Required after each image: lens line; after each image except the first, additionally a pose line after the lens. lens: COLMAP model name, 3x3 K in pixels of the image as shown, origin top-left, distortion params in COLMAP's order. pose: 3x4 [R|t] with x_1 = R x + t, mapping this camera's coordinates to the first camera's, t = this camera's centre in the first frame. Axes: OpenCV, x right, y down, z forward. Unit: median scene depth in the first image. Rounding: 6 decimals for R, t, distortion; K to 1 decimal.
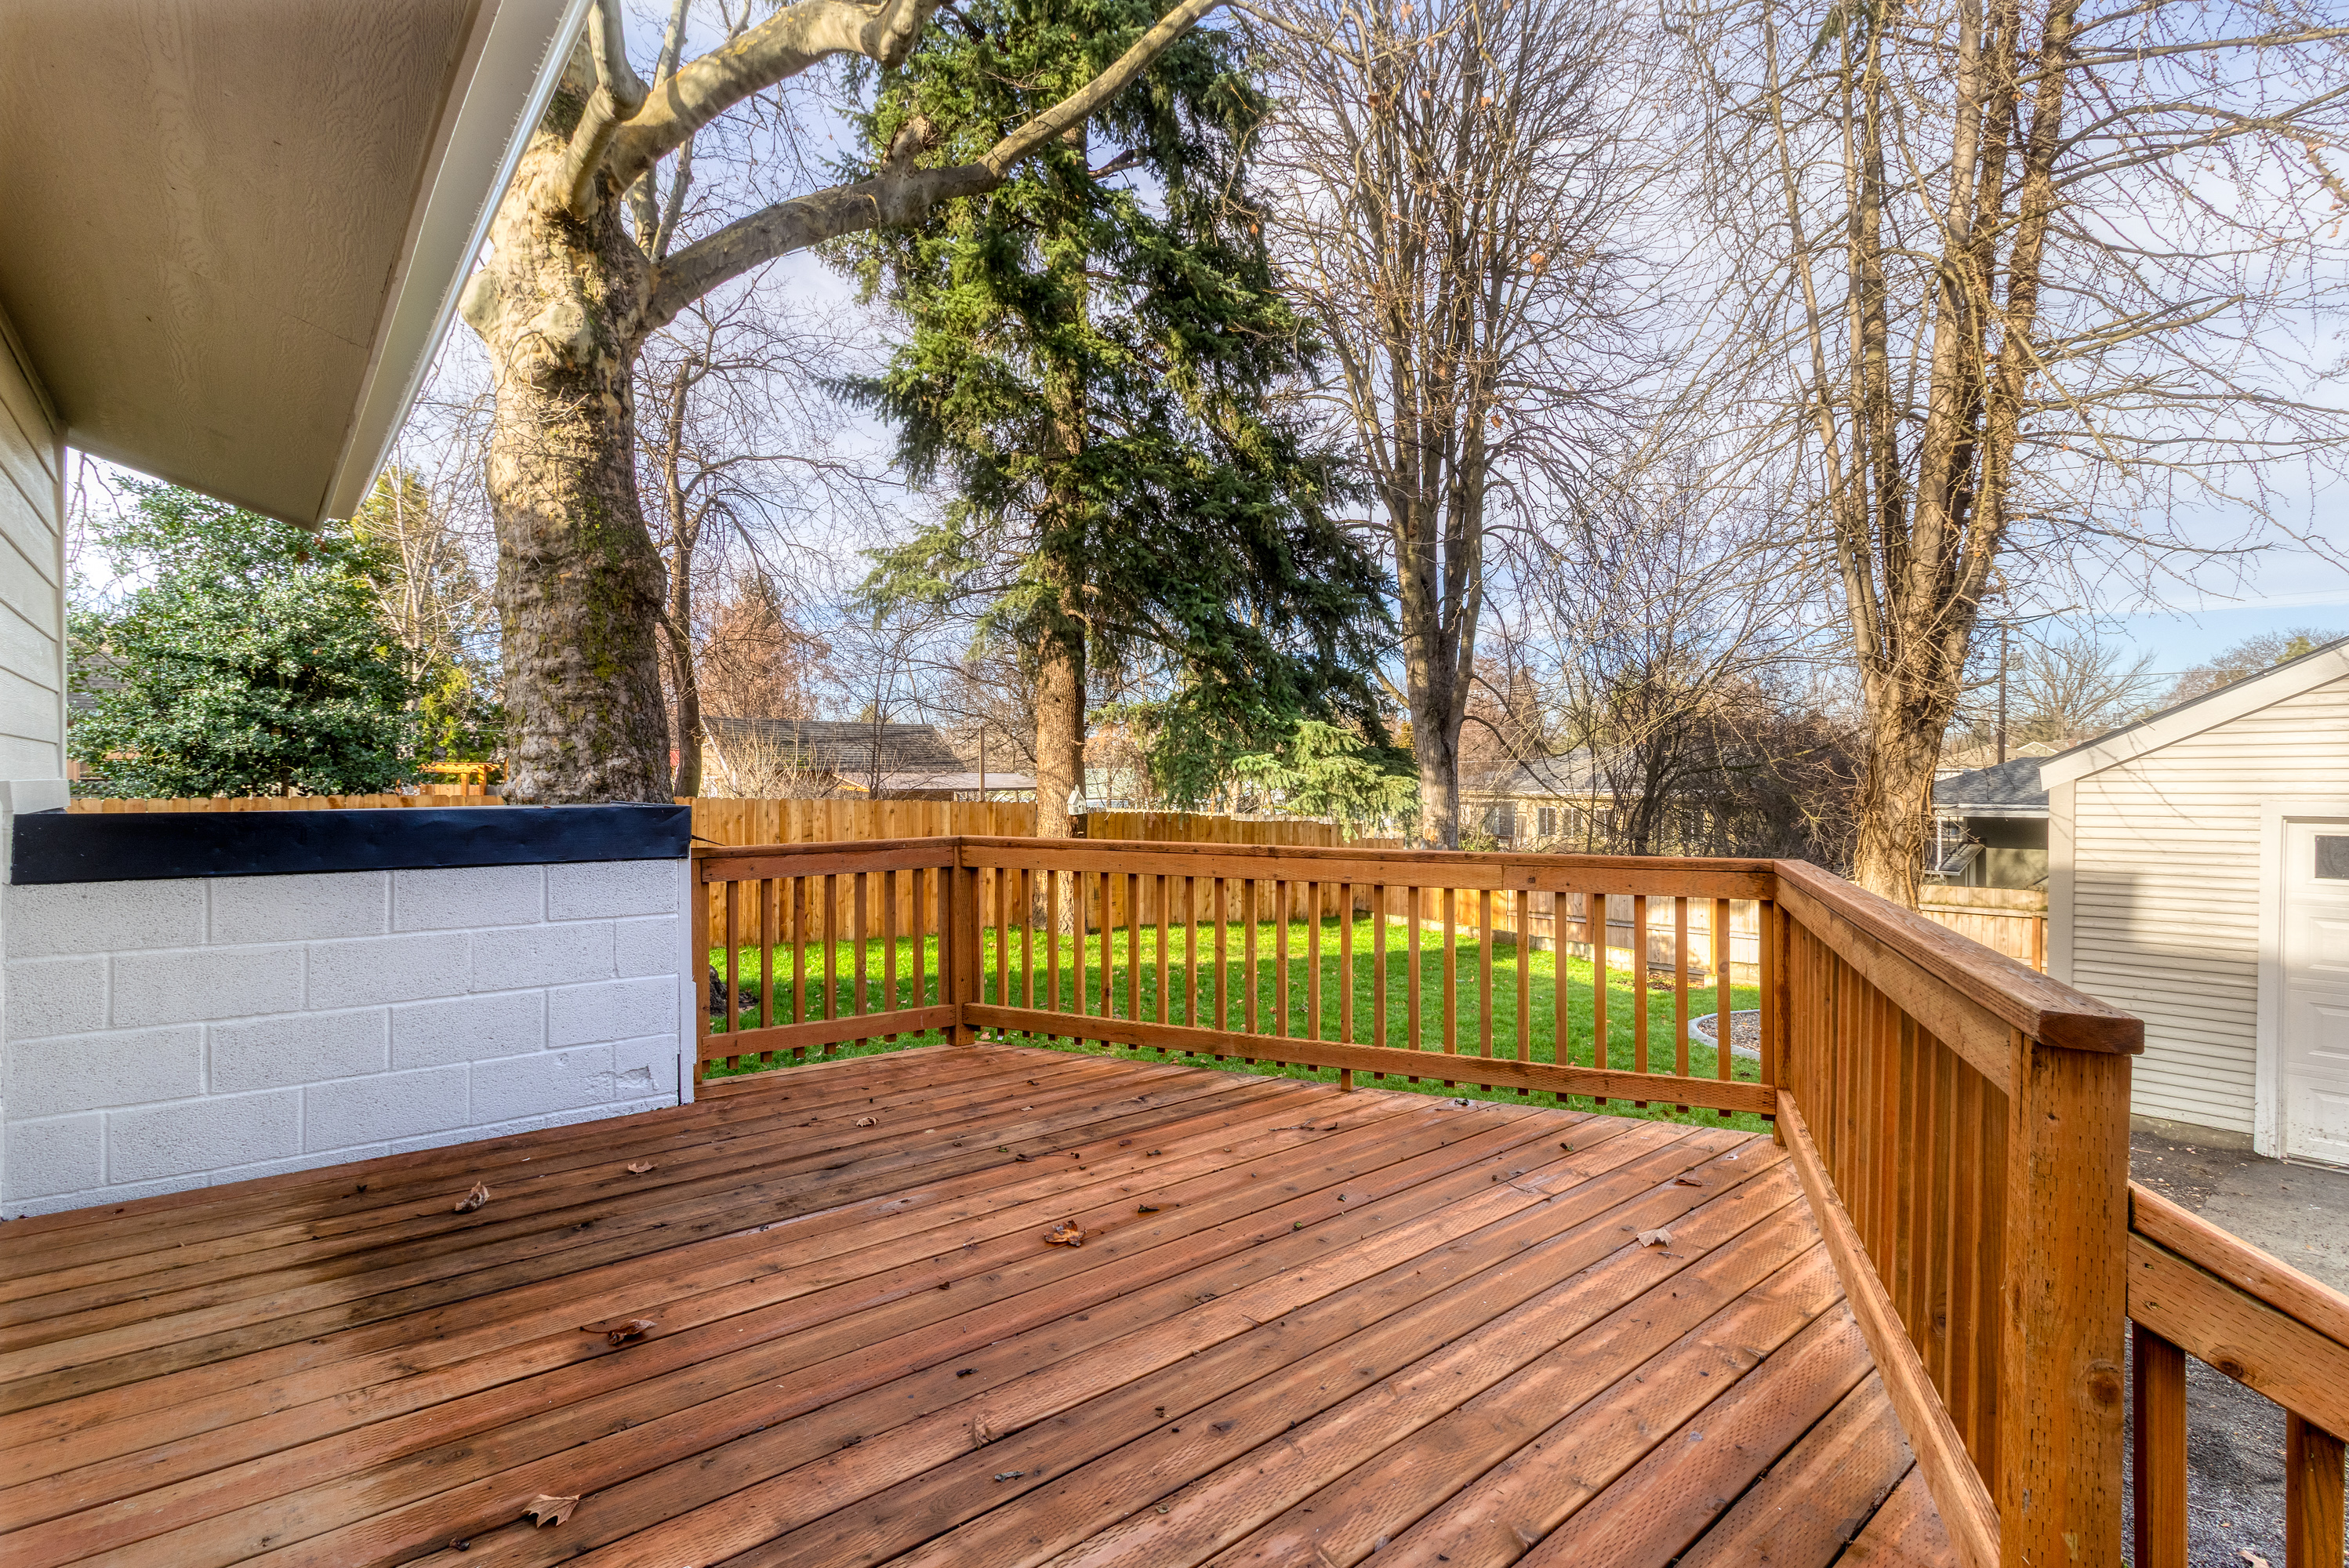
lens RADIAL K [[1078.6, 0, 1174.5], [0, 1078.6, 784.0], [0, 0, 1]] dist [-0.000486, 0.000039]
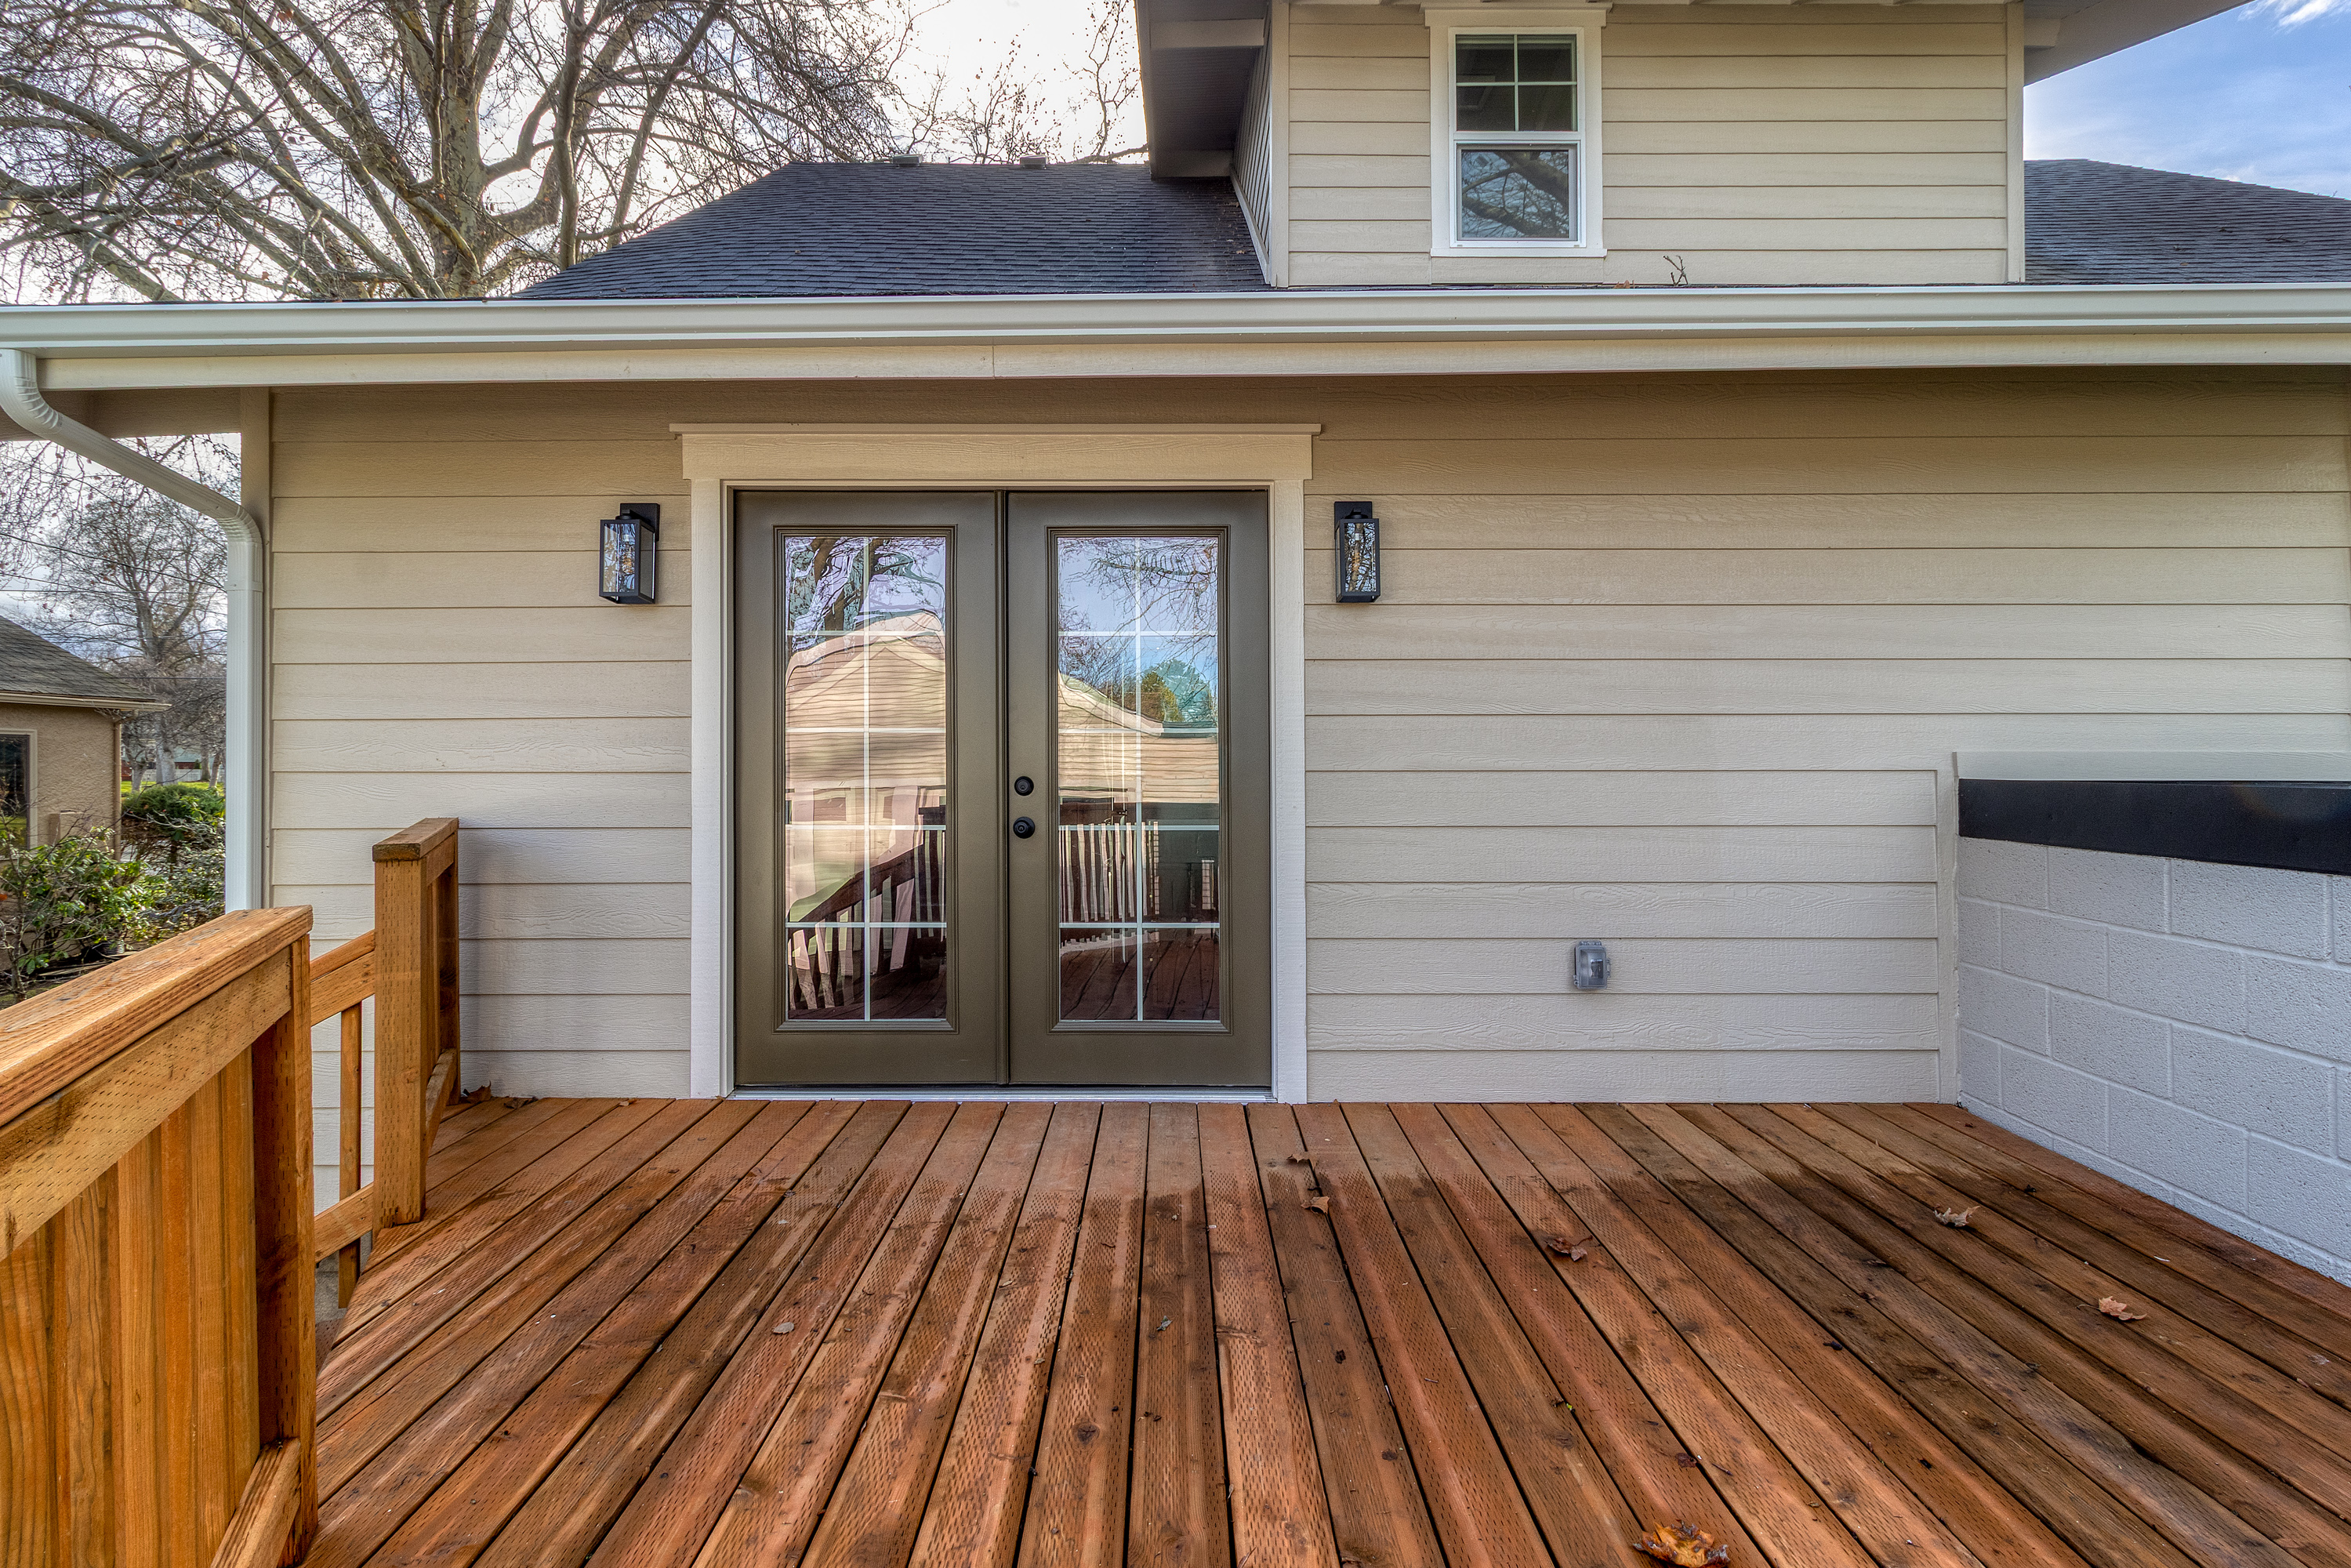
lens RADIAL K [[1188.0, 0, 1175.5], [0, 1188.0, 784.0], [0, 0, 1]] dist [0.000439, -0.000506]
pose [[-0.647625, 0.010843, -0.761882, 0.554366], [-0.008840, 0.999725, 0.021743, 0.014708], [0.761908, 0.020816, -0.647351, 1.240407]]
